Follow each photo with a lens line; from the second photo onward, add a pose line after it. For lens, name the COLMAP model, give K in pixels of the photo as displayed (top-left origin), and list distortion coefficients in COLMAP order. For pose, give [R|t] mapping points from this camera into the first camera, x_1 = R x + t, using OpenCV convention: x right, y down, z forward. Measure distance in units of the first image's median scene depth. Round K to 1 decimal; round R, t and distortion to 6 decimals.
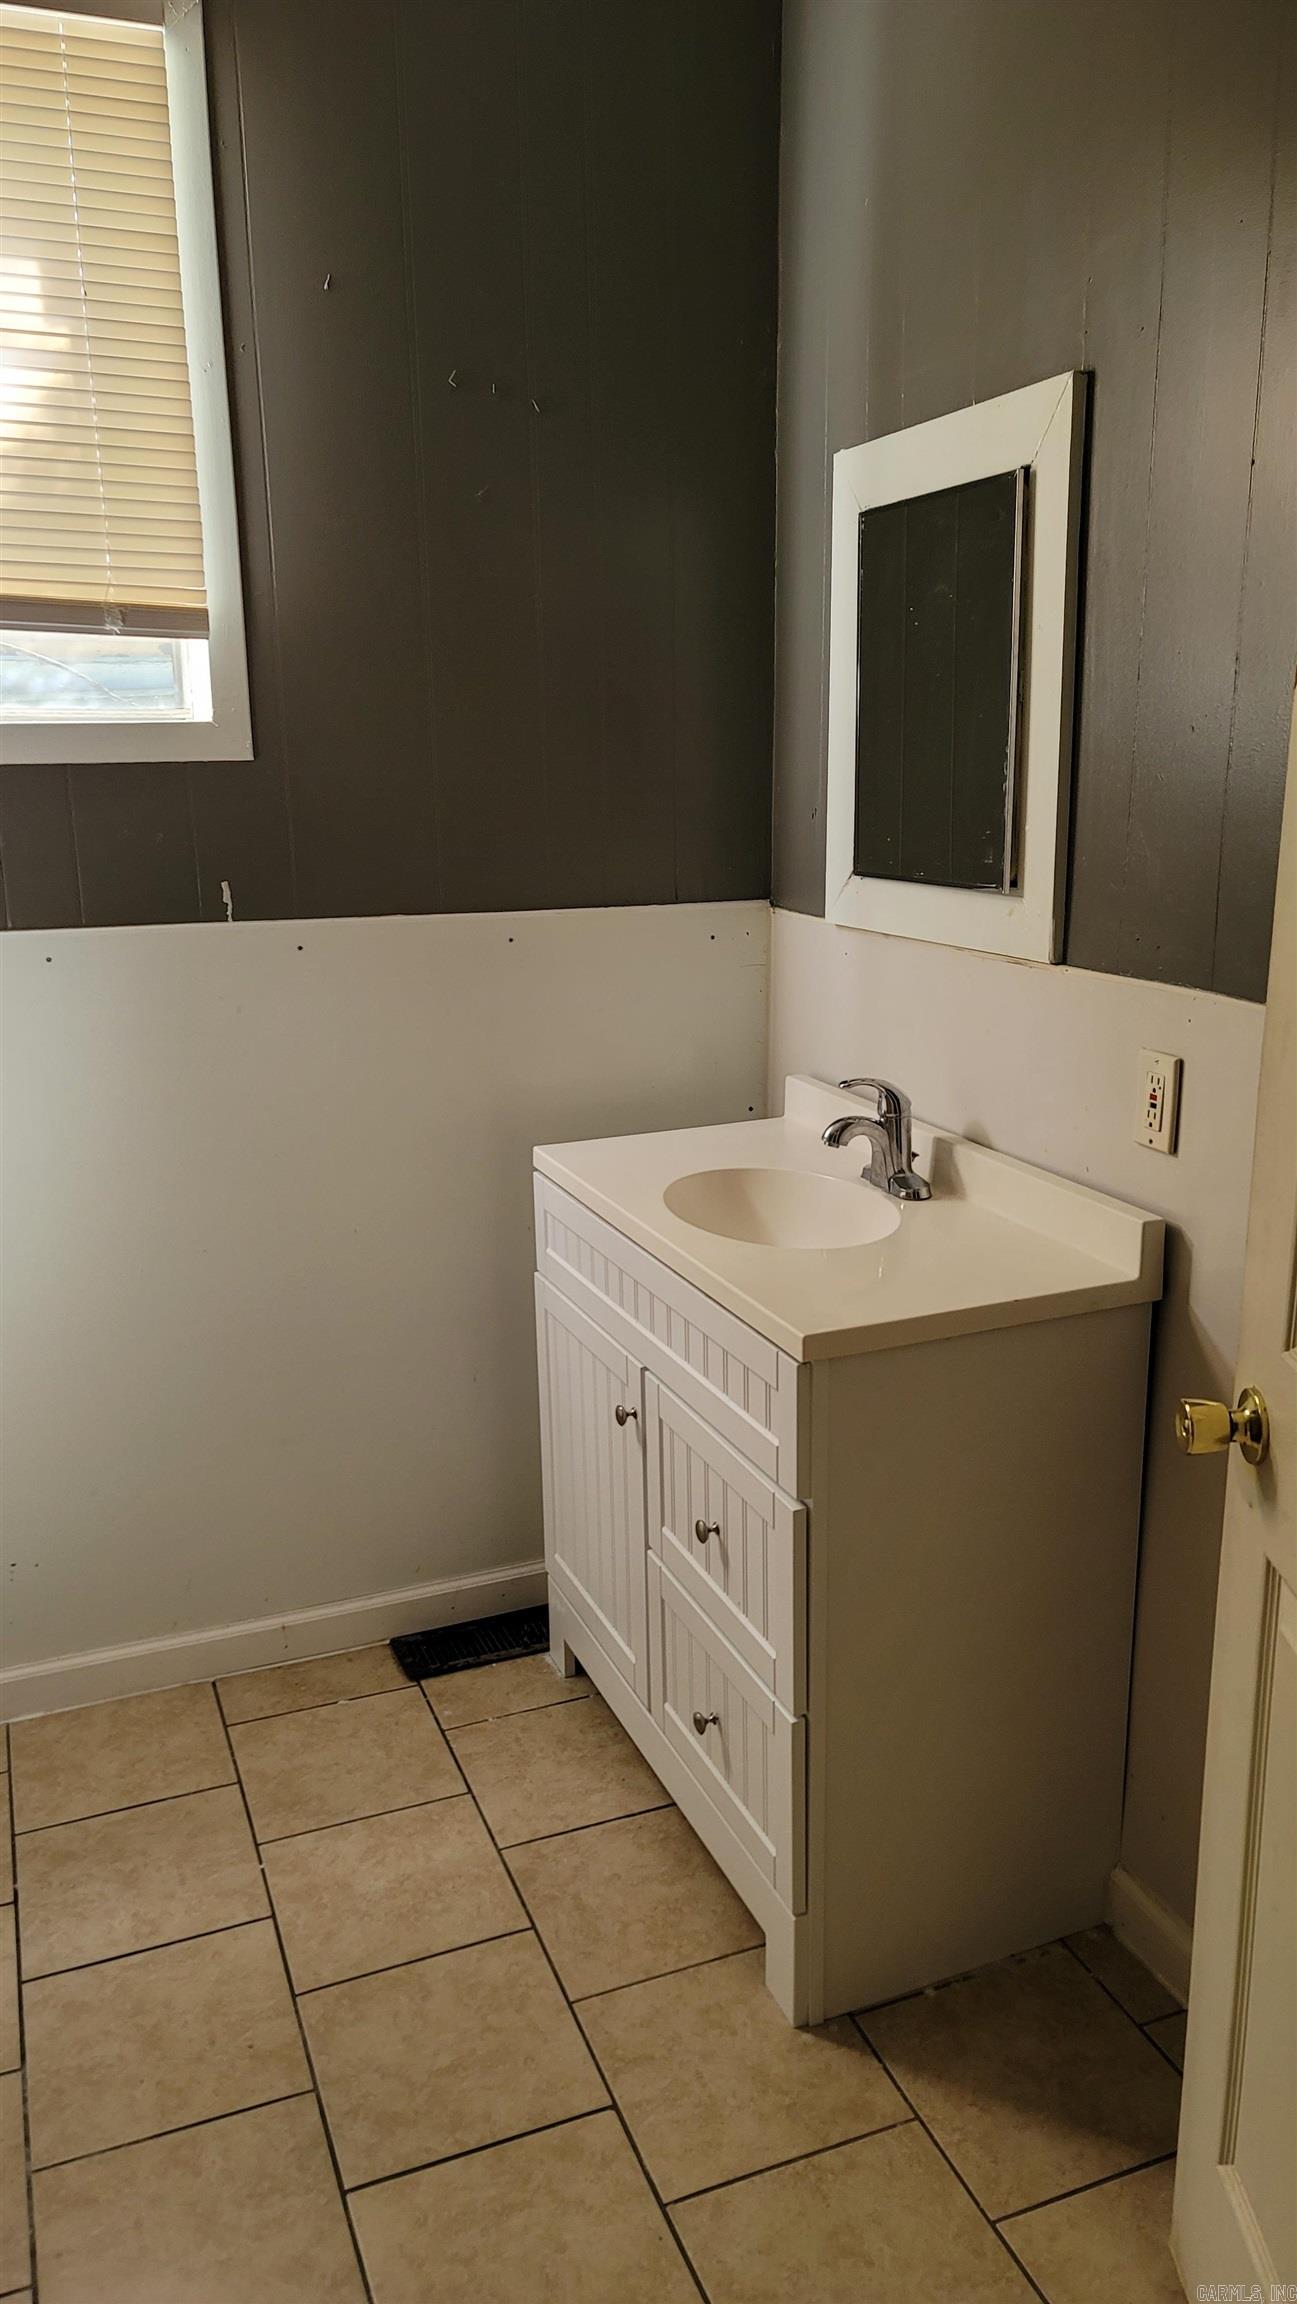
lens RADIAL K [[1666.2, 0, 654.5], [0, 1666.2, 1151.3], [0, 0, 1]] dist [0.053533, -0.033250]
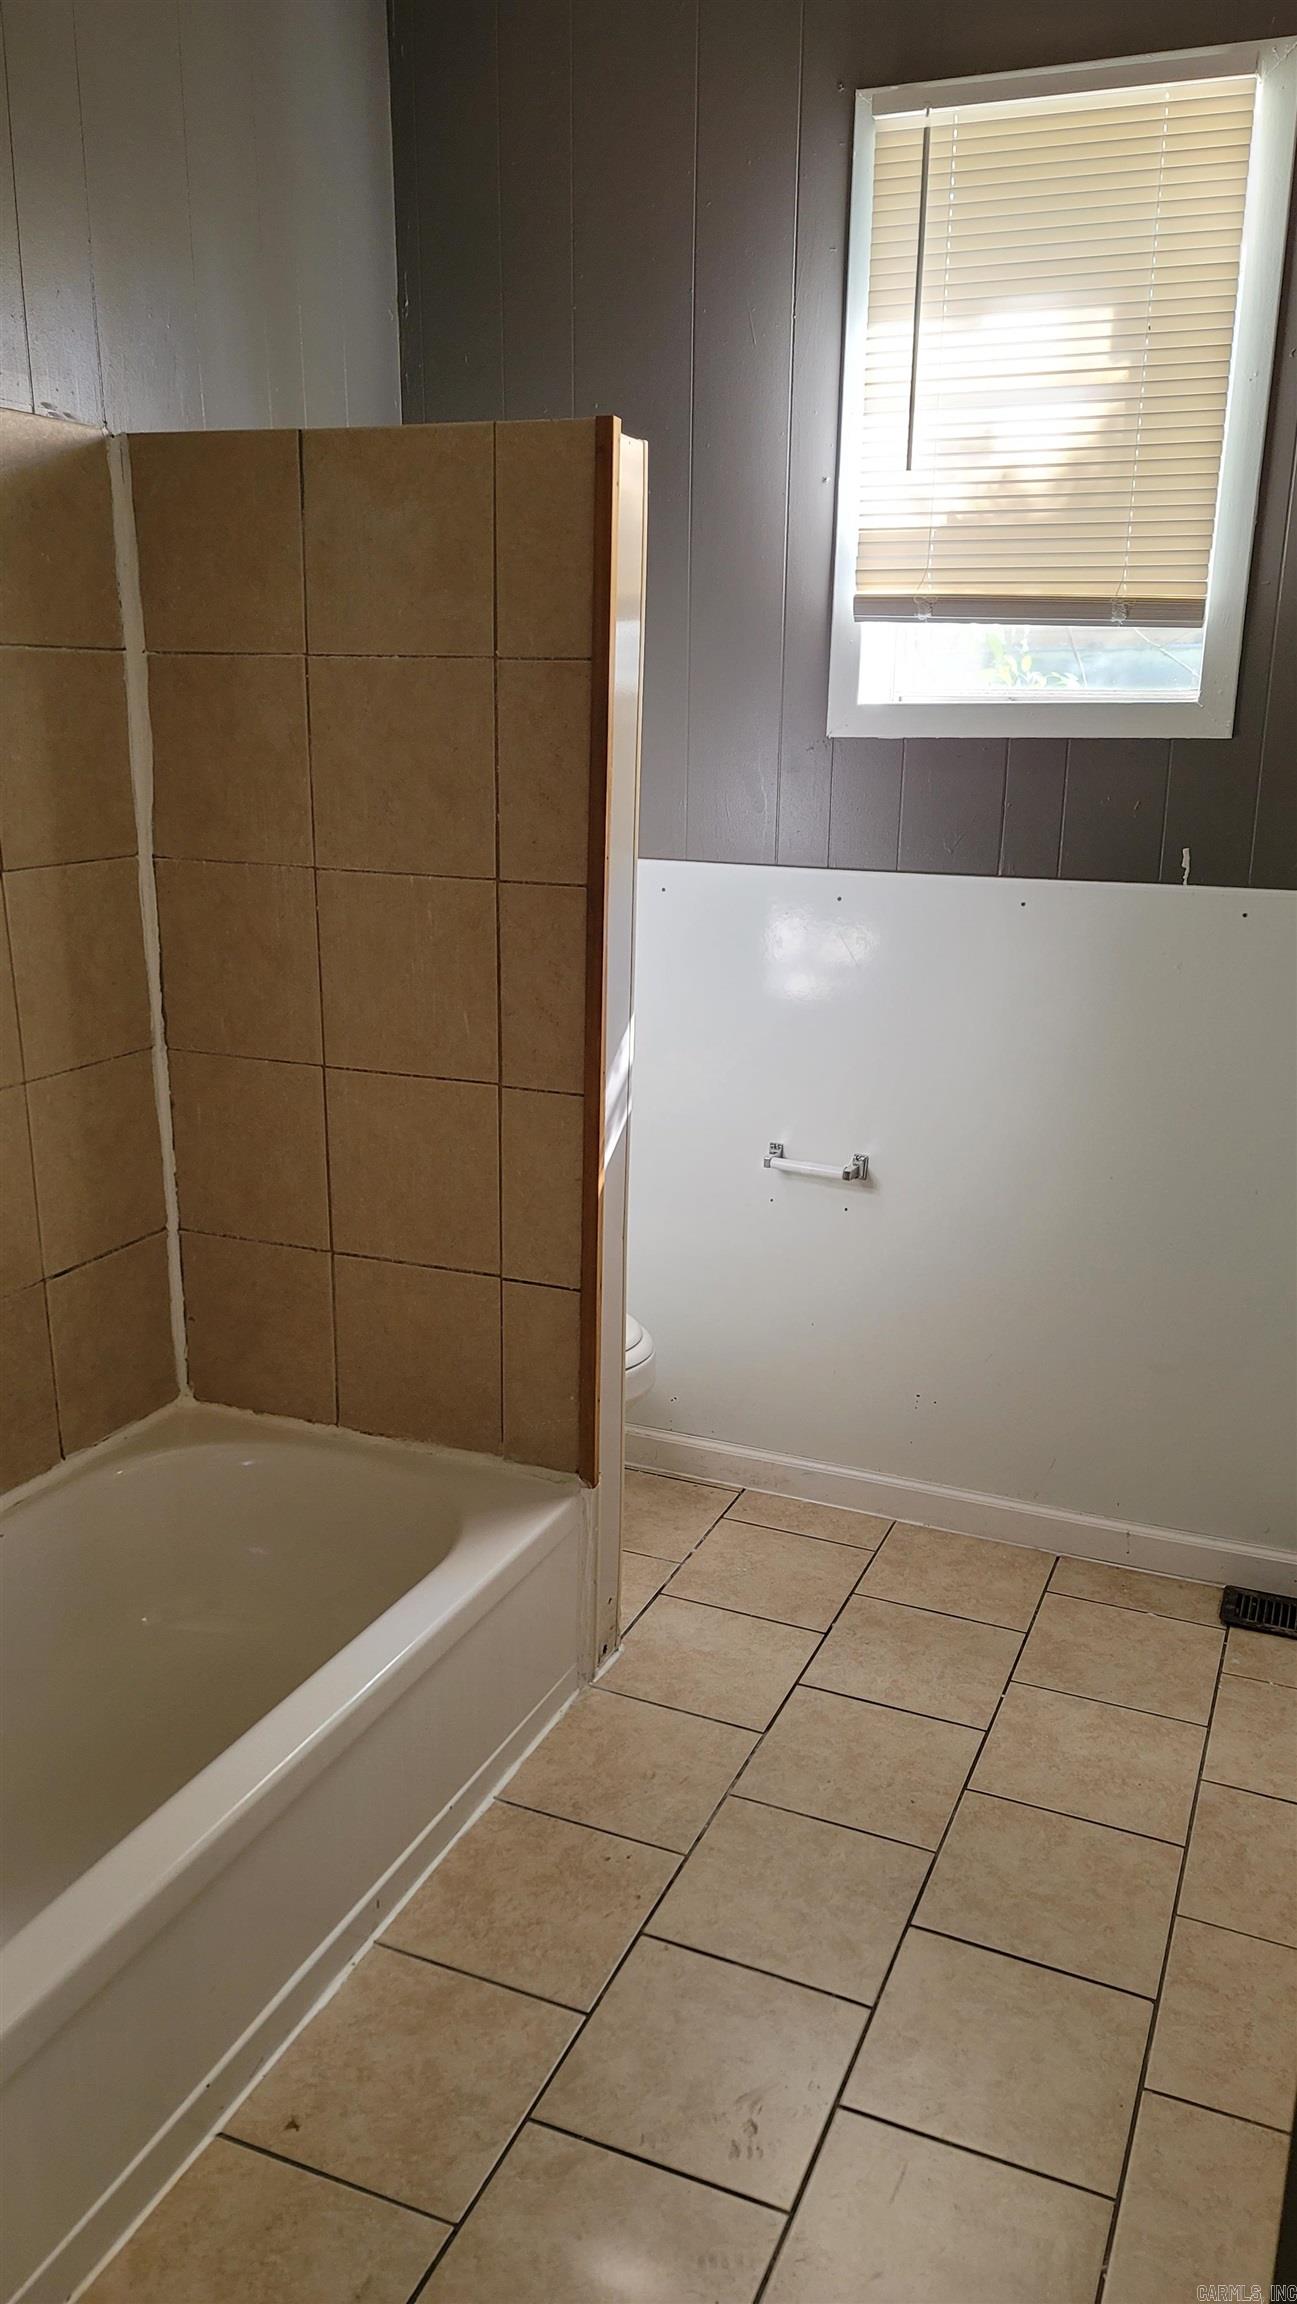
lens RADIAL K [[1666.2, 0, 655.5], [0, 1666.2, 1155.5], [0, 0, 1]] dist [0.053533, -0.033250]
pose [[0.704588, 0.197625, -0.681542, 0.317516], [-0.188549, 0.978052, 0.088678, 0.004348], [0.684109, 0.066022, 0.726386, -0.026510]]
